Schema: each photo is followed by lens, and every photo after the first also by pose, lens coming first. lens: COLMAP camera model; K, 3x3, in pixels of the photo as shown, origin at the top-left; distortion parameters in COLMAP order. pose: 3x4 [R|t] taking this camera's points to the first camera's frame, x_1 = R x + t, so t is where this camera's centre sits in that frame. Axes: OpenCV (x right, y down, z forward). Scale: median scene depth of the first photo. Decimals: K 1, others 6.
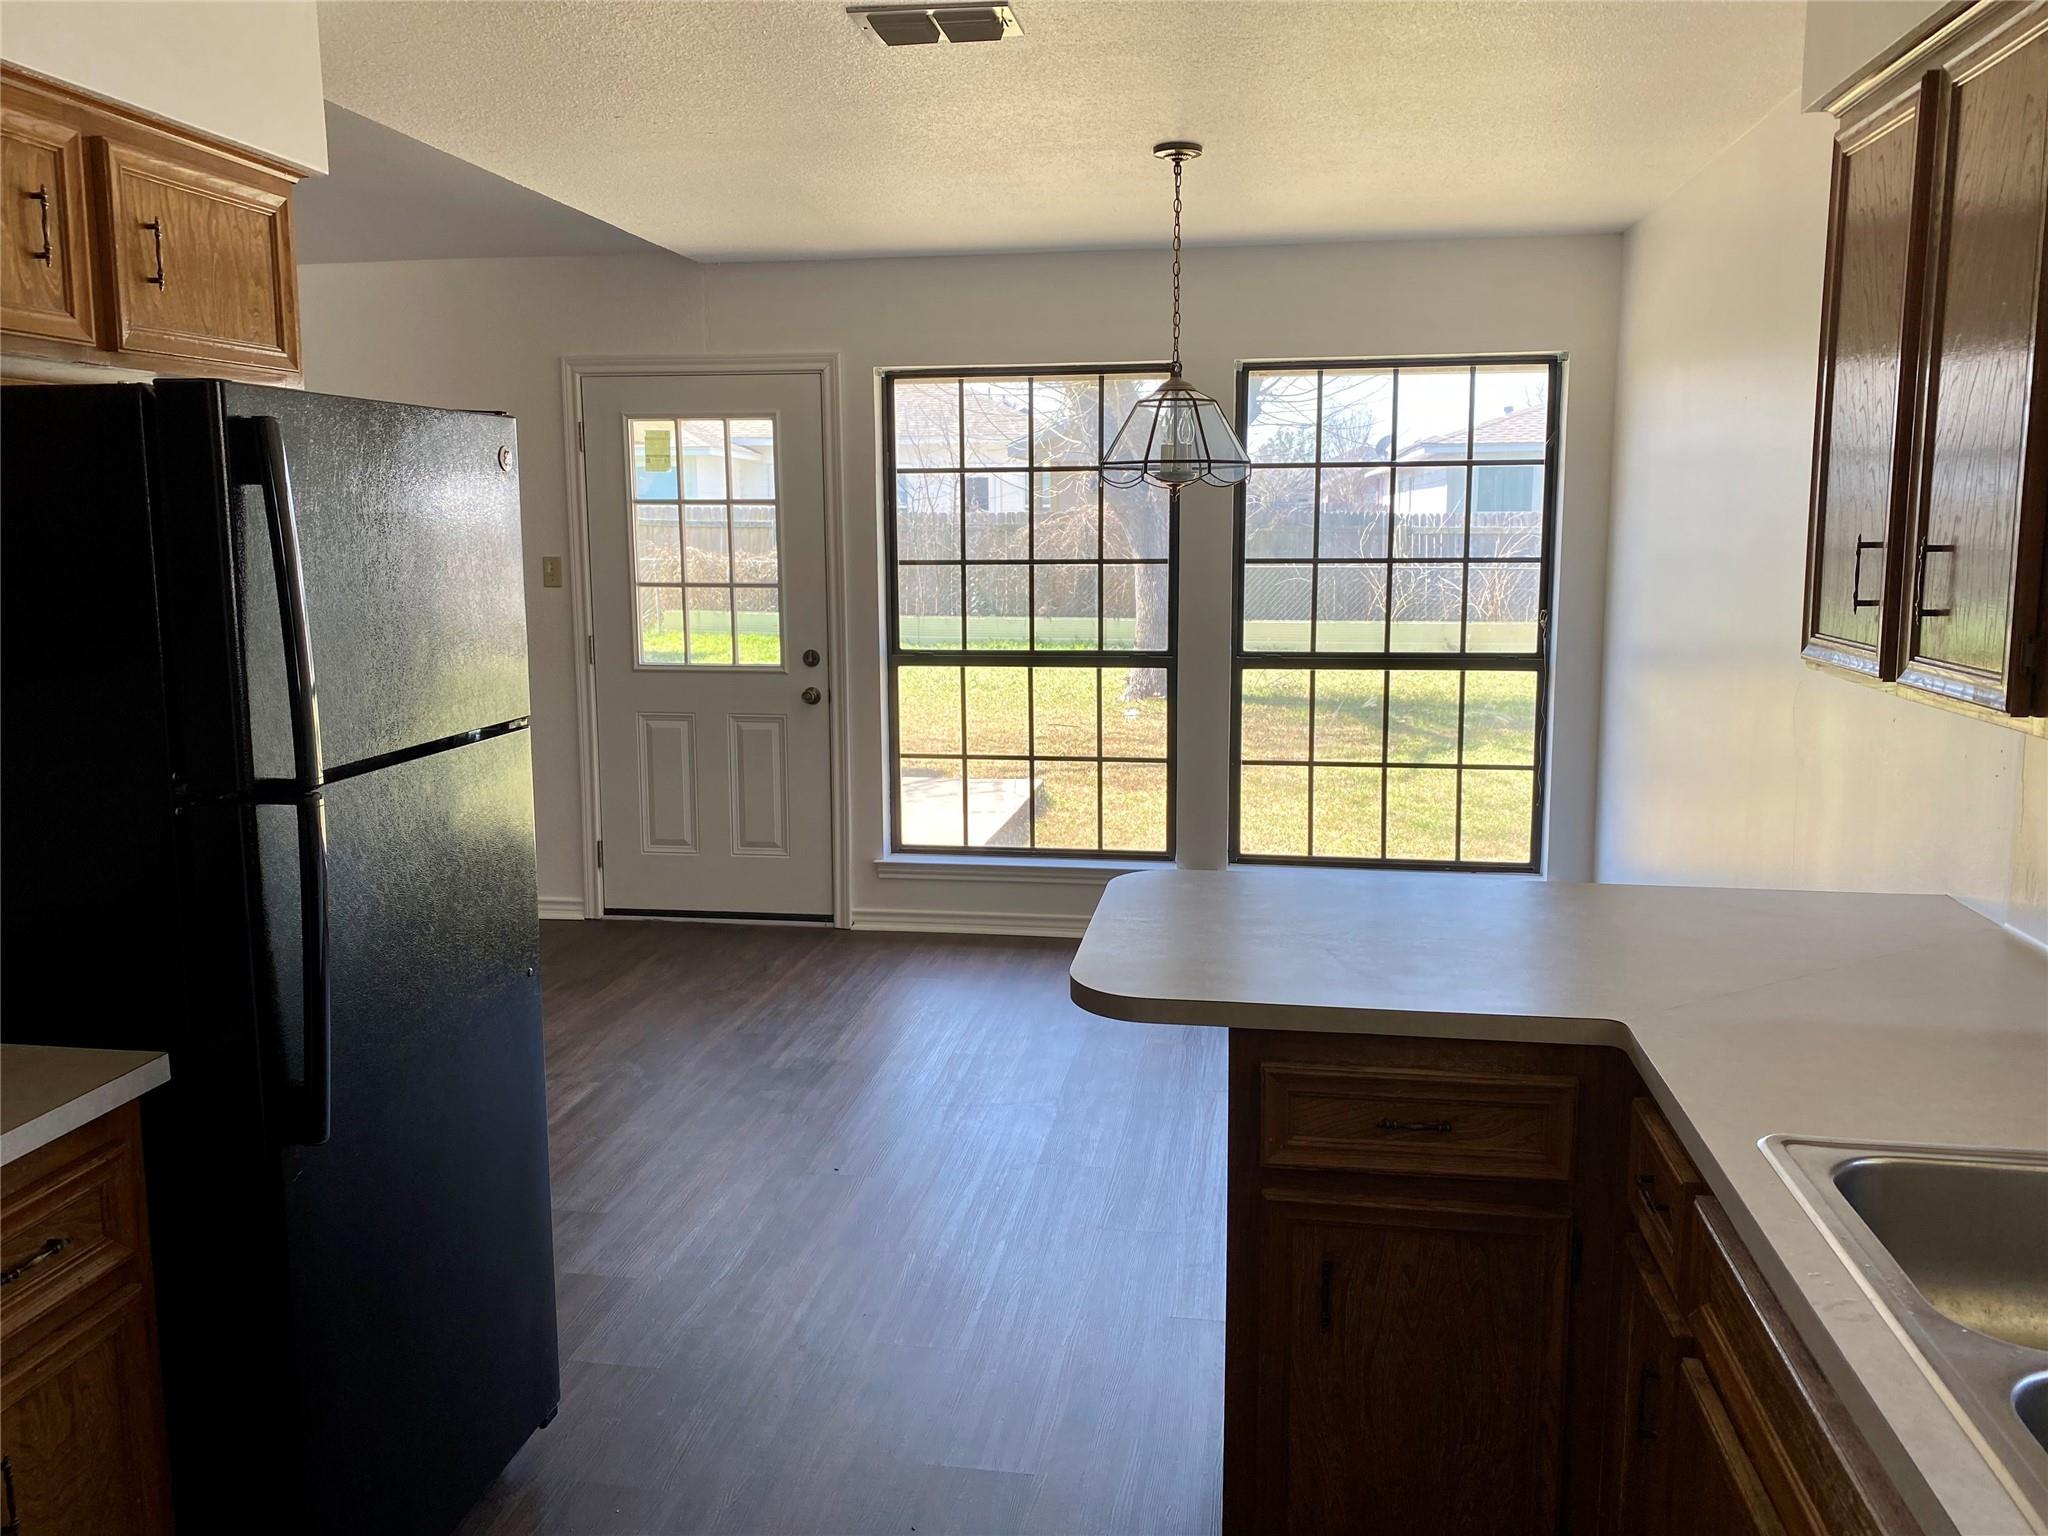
lens RADIAL K [[1559.3, 0, 1024.0], [0, 1559.3, 768.0], [0, 0, 1]] dist [0.082971, -0.143026]
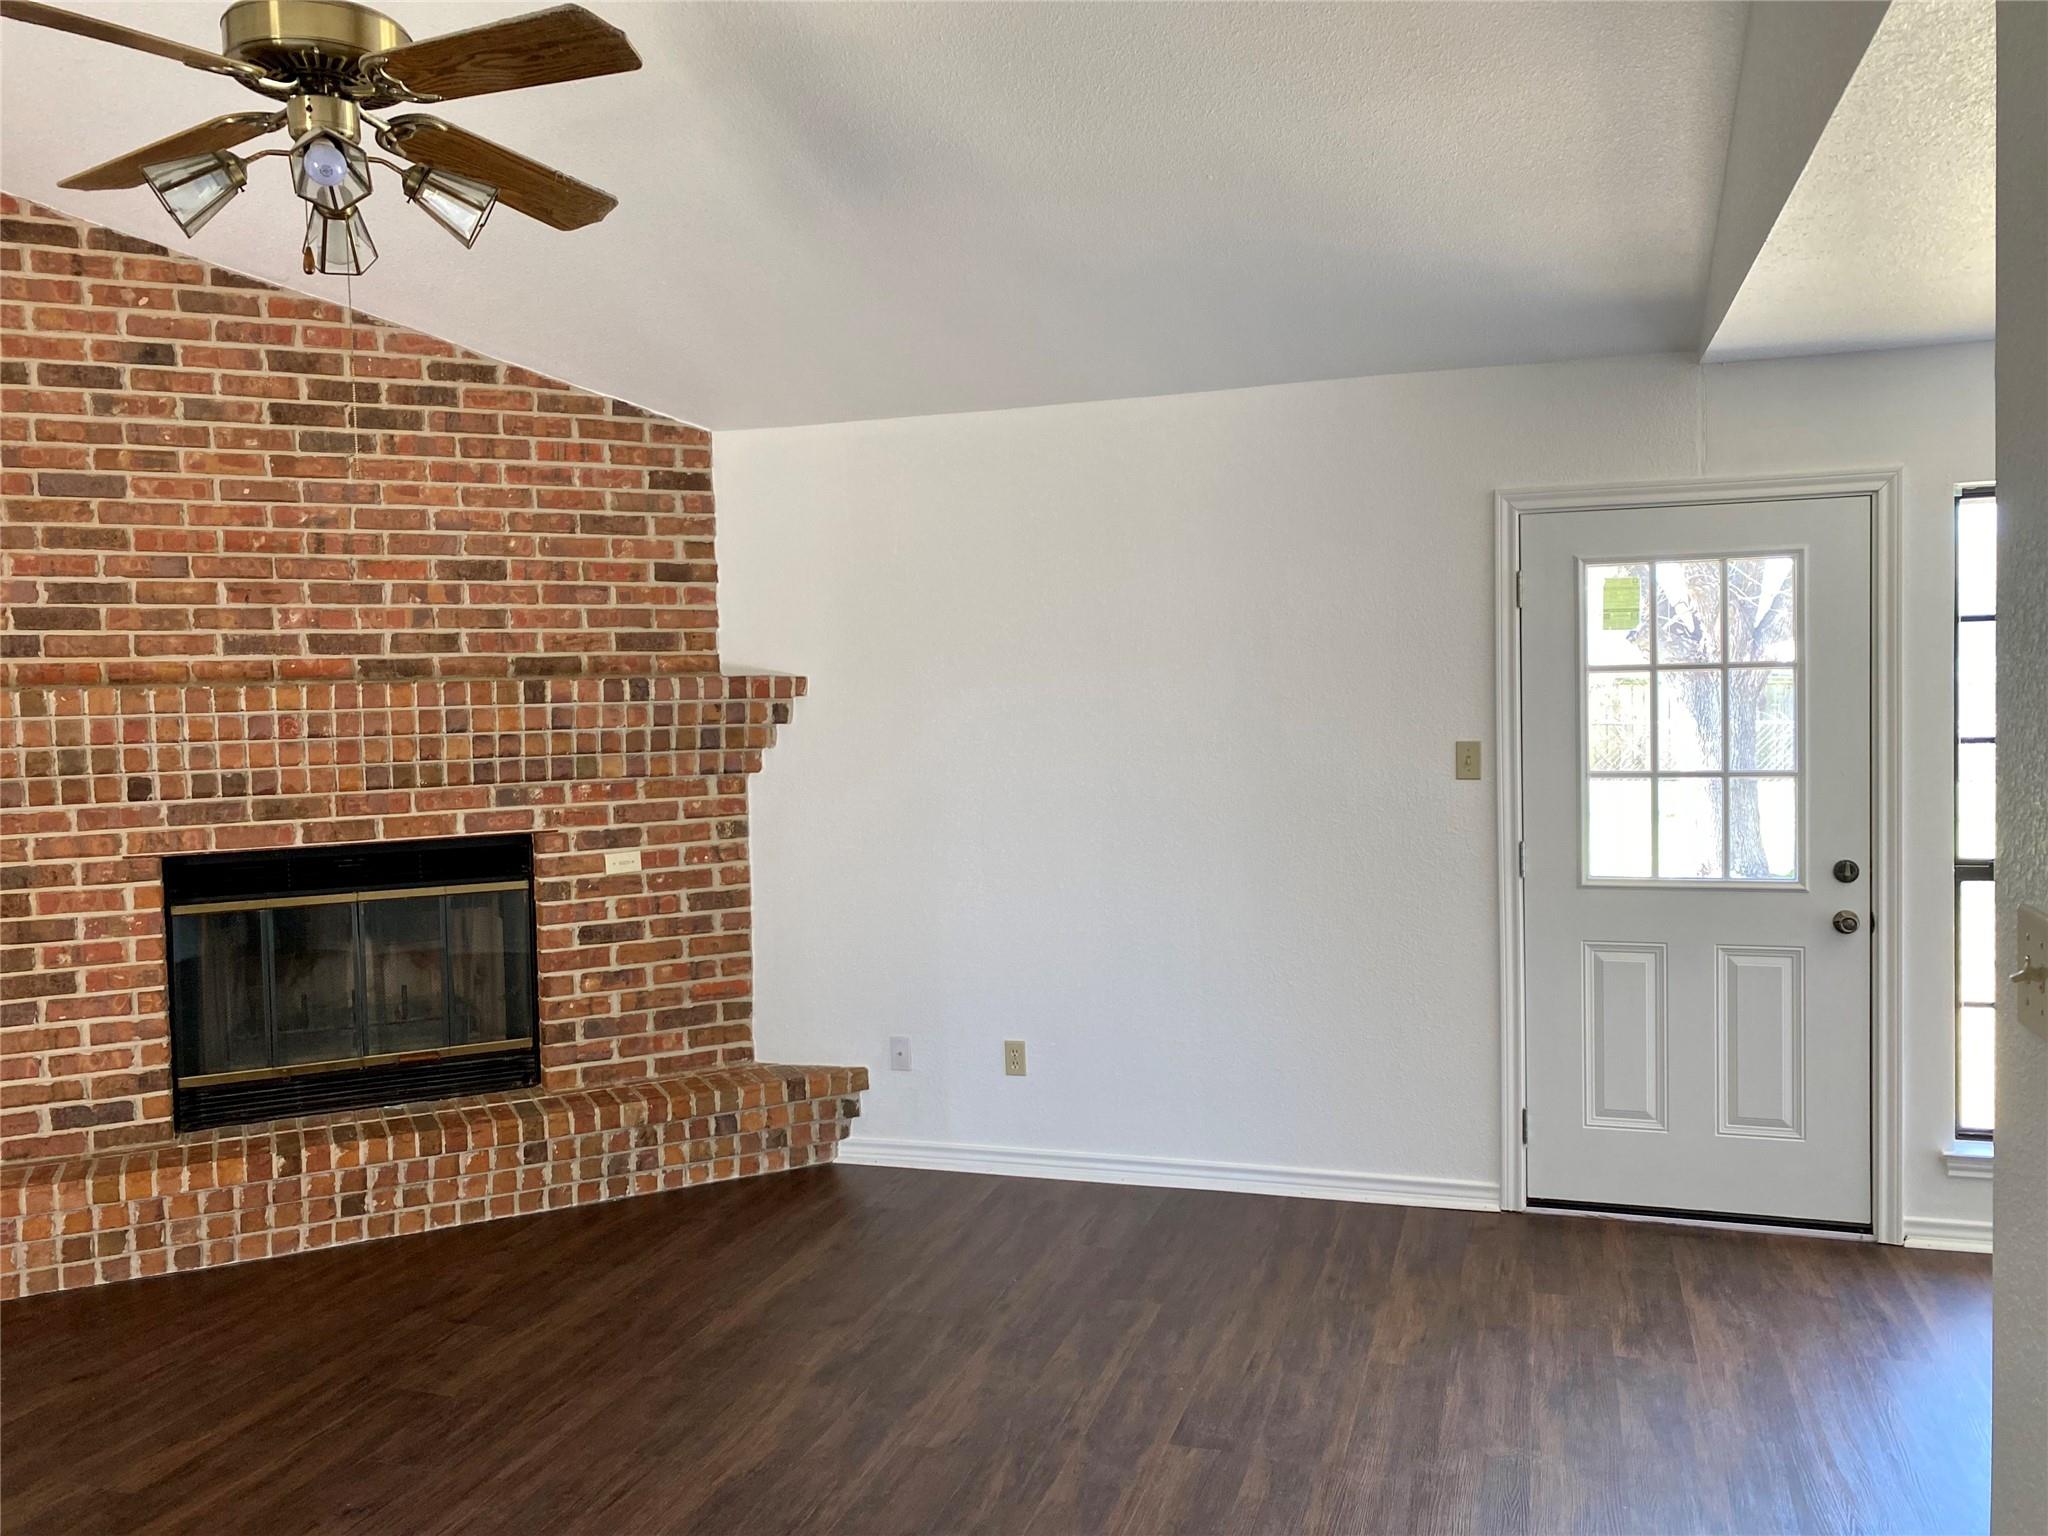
lens RADIAL K [[1560.6, 0, 1022.7], [0, 1560.6, 750.8], [0, 0, 1]] dist [0.014433, -0.019588]
pose [[0.986797, -0.011020, -0.161588, -0.401114], [-0.007677, 0.993379, -0.114625, -0.038908], [0.161781, 0.114352, 0.980179, 0.203131]]
